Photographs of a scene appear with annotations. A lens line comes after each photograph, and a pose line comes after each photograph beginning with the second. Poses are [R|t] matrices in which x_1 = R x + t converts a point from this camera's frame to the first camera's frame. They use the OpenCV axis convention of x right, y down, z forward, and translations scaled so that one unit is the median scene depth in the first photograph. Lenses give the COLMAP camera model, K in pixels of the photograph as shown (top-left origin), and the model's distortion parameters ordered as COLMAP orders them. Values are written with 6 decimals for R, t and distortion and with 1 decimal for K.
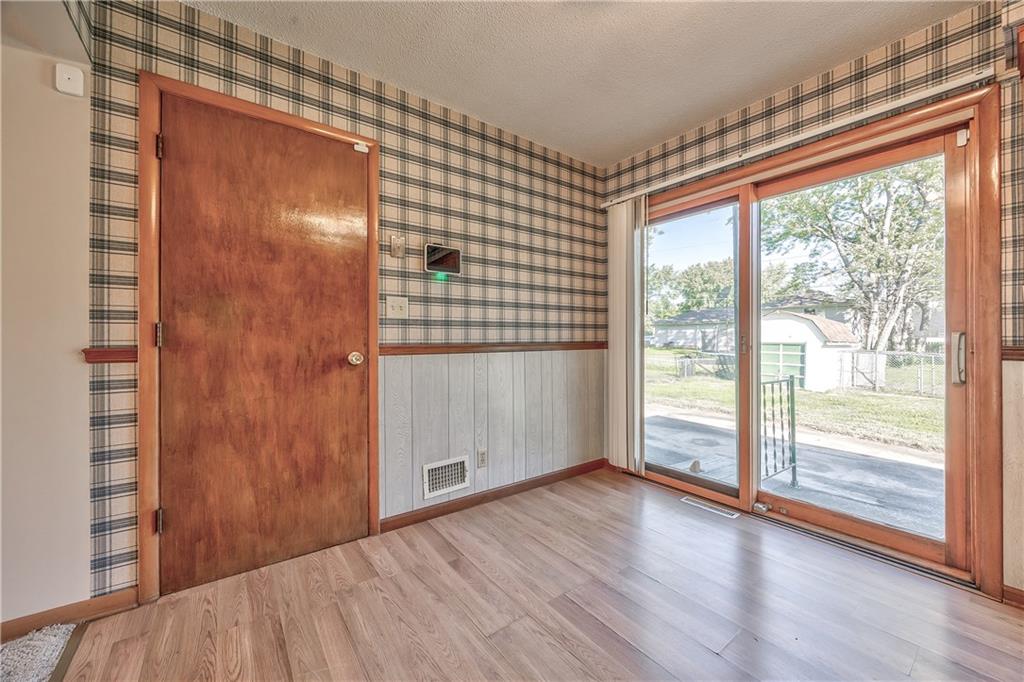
lens RADIAL K [[390.8, 0, 519.4], [0, 390.8, 337.5], [0, 0, 1]] dist [-0.002905, -0.000792]
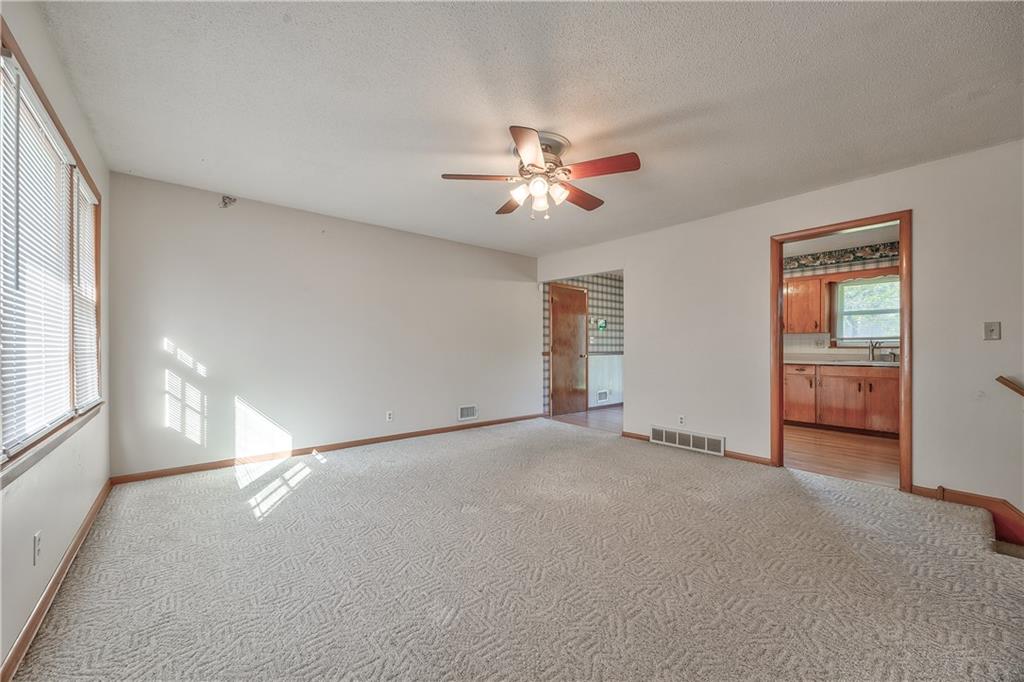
lens RADIAL K [[390.8, 0, 516.2], [0, 390.8, 348.9], [0, 0, 1]] dist [-0.002905, -0.000792]
pose [[0.998506, 0.005535, 0.054356, -1.043894], [-0.005779, 0.999974, 0.004346, -0.015901], [-0.054330, -0.004654, 0.998512, -2.012530]]
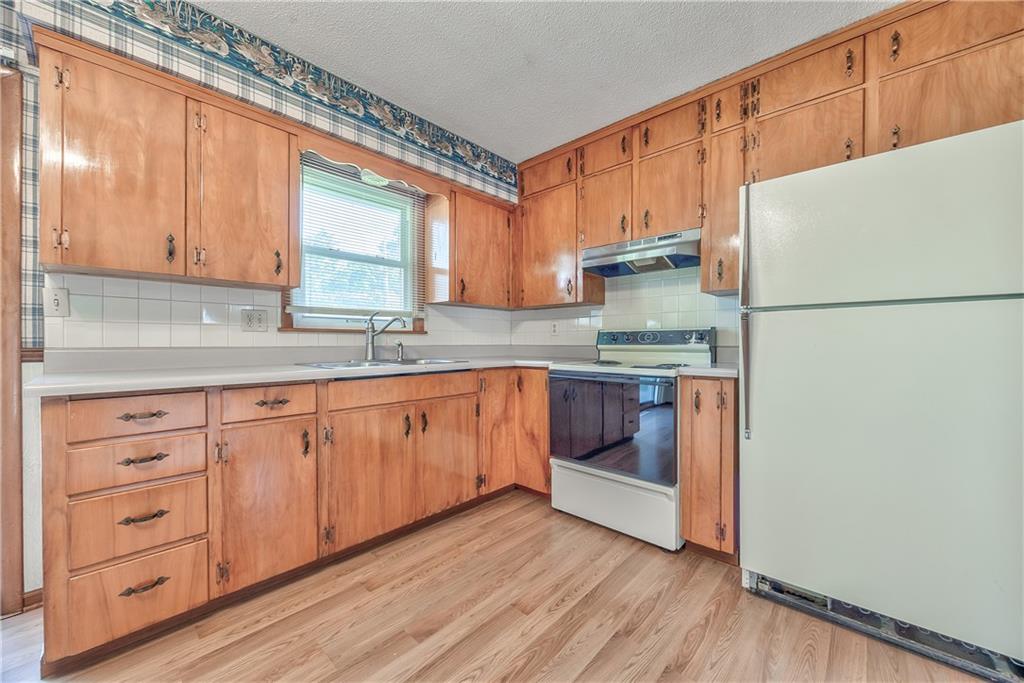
lens RADIAL K [[390.8, 0, 511.3], [0, 390.8, 344.1], [0, 0, 1]] dist [-0.002905, -0.000792]
pose [[-0.173679, -0.005802, 0.984785, 0.055802], [-0.006640, 0.999967, 0.004720, 0.000625], [-0.984780, -0.005719, -0.173712, -0.021065]]
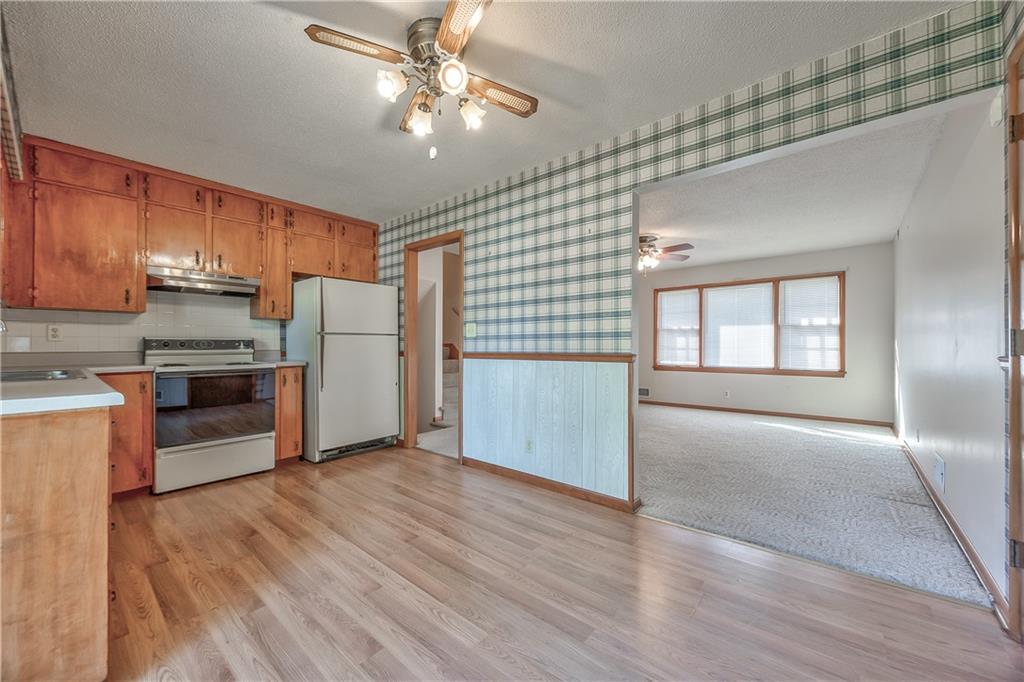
lens RADIAL K [[390.8, 0, 516.7], [0, 390.8, 346.3], [0, 0, 1]] dist [-0.002905, -0.000792]
pose [[-0.975022, 0.001346, -0.222104, 0.257925], [0.002377, 0.999988, -0.004374, 0.000496], [0.222096, -0.004793, -0.975013, 1.116366]]
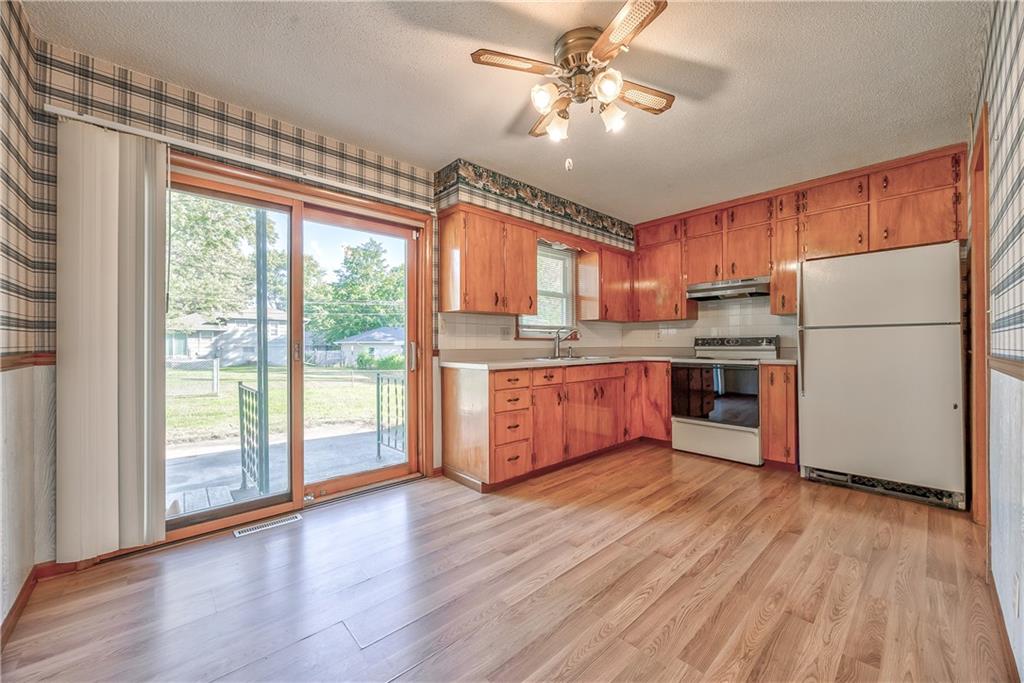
lens RADIAL K [[390.8, 0, 510.9], [0, 390.8, 342.7], [0, 0, 1]] dist [-0.002905, -0.000792]
pose [[-0.095020, 0.004076, 0.995467, -0.546808], [-0.001539, 0.999990, -0.004241, -0.002588], [-0.995474, -0.001935, -0.095013, 0.545962]]
